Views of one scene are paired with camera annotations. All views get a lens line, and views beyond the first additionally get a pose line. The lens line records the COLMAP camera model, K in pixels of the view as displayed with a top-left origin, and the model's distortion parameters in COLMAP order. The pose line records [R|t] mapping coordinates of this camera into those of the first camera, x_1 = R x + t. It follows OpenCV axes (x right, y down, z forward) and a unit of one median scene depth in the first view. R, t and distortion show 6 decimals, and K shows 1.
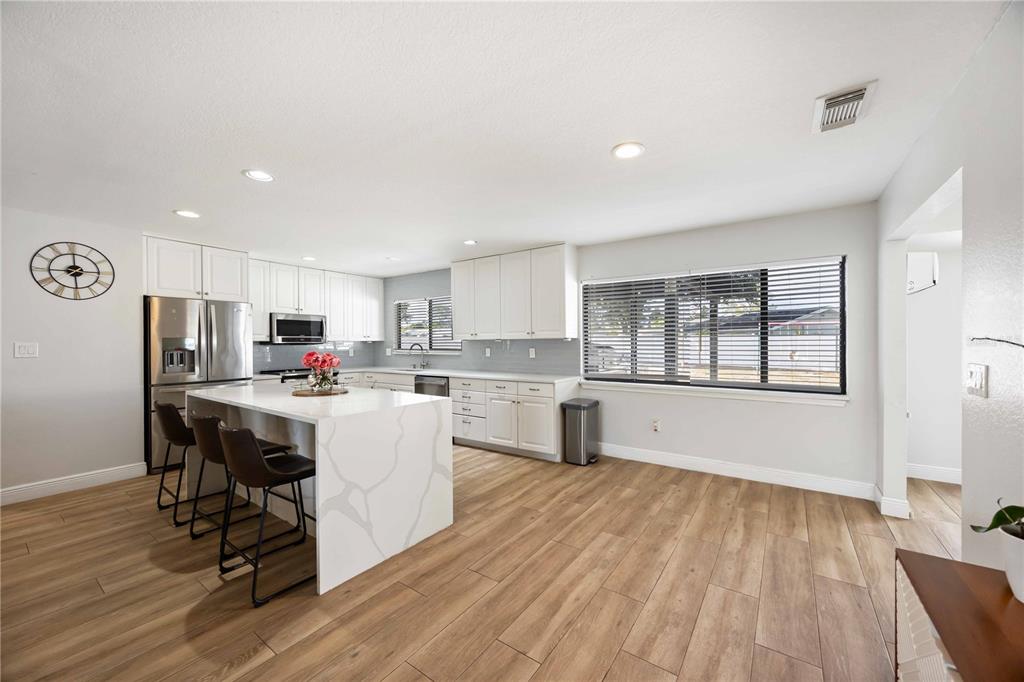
lens RADIAL K [[389.8, 0, 509.7], [0, 389.8, 346.0], [0, 0, 1]] dist [-0.005685, 0.000249]
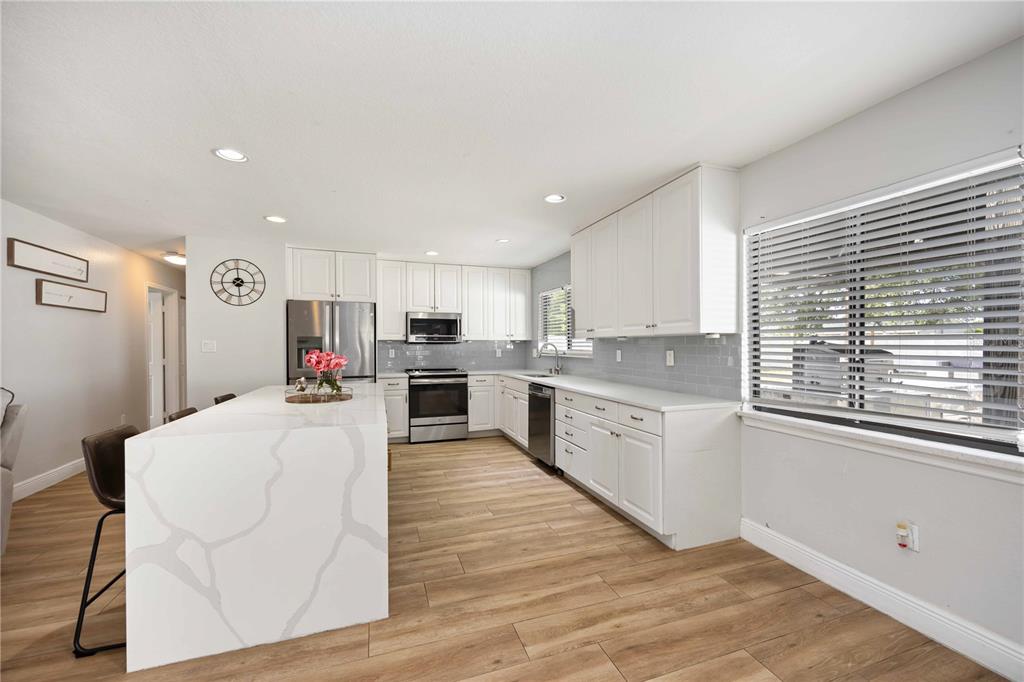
lens RADIAL K [[403.8, 0, 515.2], [0, 403.8, 347.0], [0, 0, 1]] dist [0.002571, -0.000029]
pose [[0.815757, 0.008683, -0.578329, 0.303626], [-0.008528, 0.999959, 0.002985, 0.000258], [0.578332, 0.002497, 0.815798, 0.417555]]
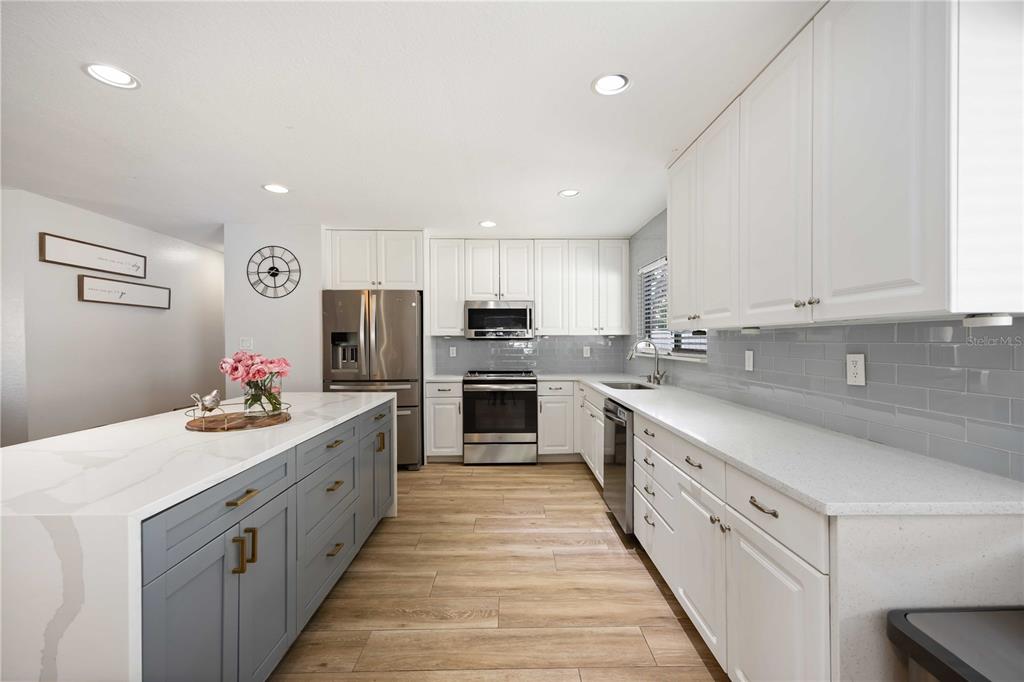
lens RADIAL K [[416.9, 0, 516.4], [0, 416.9, 344.7], [0, 0, 1]] dist [0.014367, 0.000029]
pose [[0.593651, 0.012819, -0.804621, 0.217955], [-0.007134, 0.999918, 0.010667, -0.004273], [0.804691, -0.000592, 0.593693, 0.766460]]
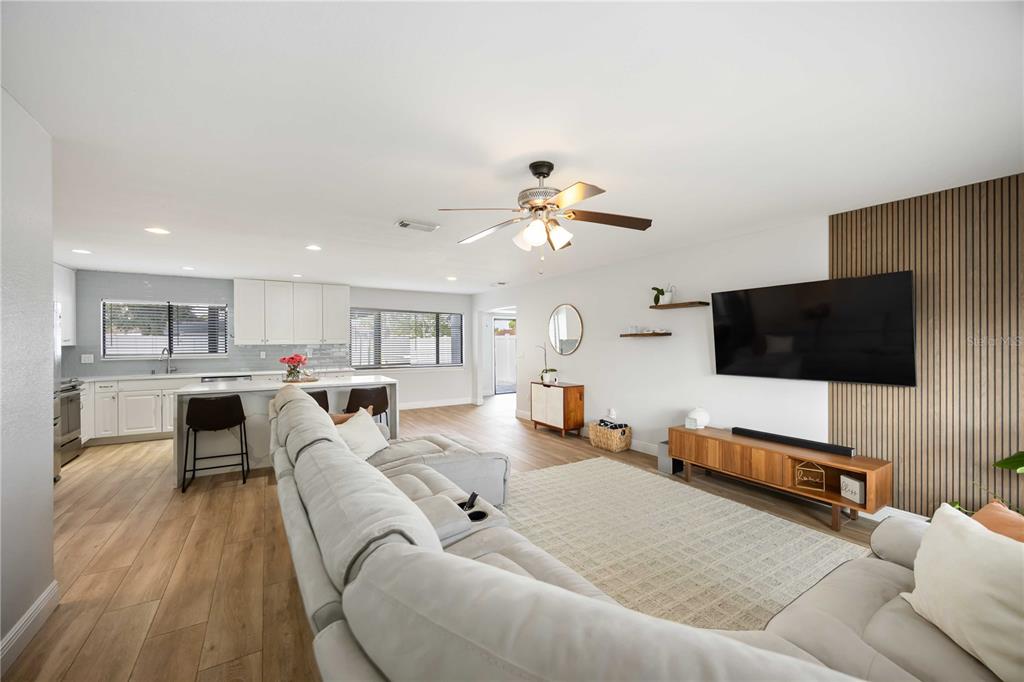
lens RADIAL K [[400.6, 0, 505.2], [0, 400.6, 341.8], [0, 0, 1]] dist [-0.000995, -0.000184]
pose [[0.404599, 0.004166, 0.914485, -1.284002], [0.009390, 0.999918, -0.008709, -0.008826], [-0.914446, 0.012111, 0.404526, -0.299794]]
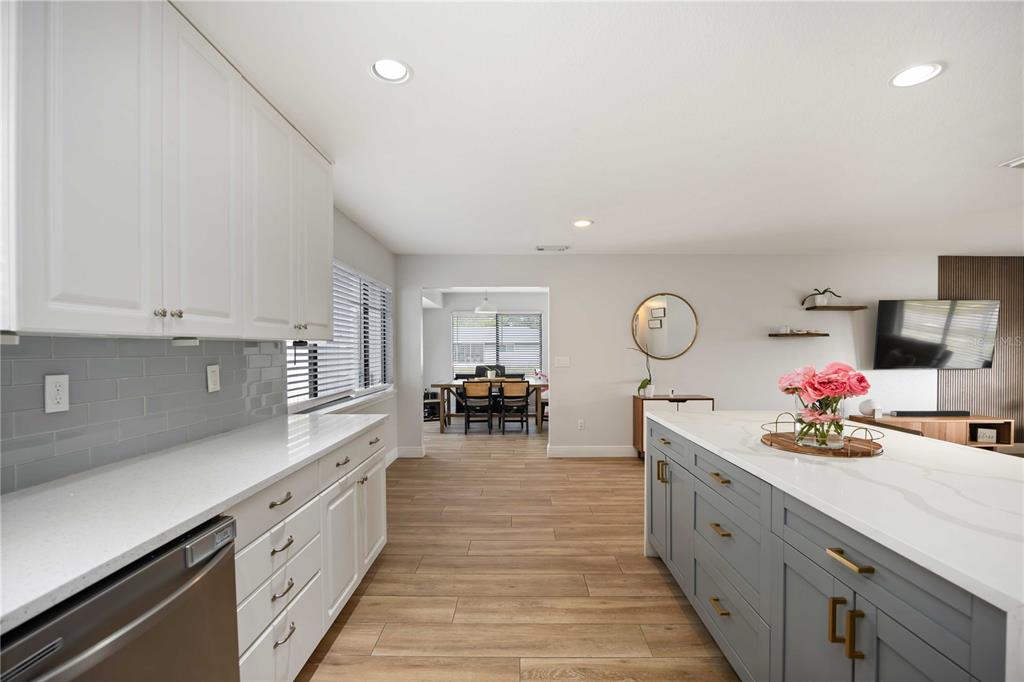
lens RADIAL K [[451.6, 0, 519.1], [0, 451.6, 351.3], [0, 0, 1]] dist [-0.012694, -0.000088]
pose [[-0.577902, 0.002505, 0.816103, -0.592859], [0.013713, 0.999884, 0.006642, -0.007480], [-0.815991, 0.015030, -0.577869, 1.324034]]
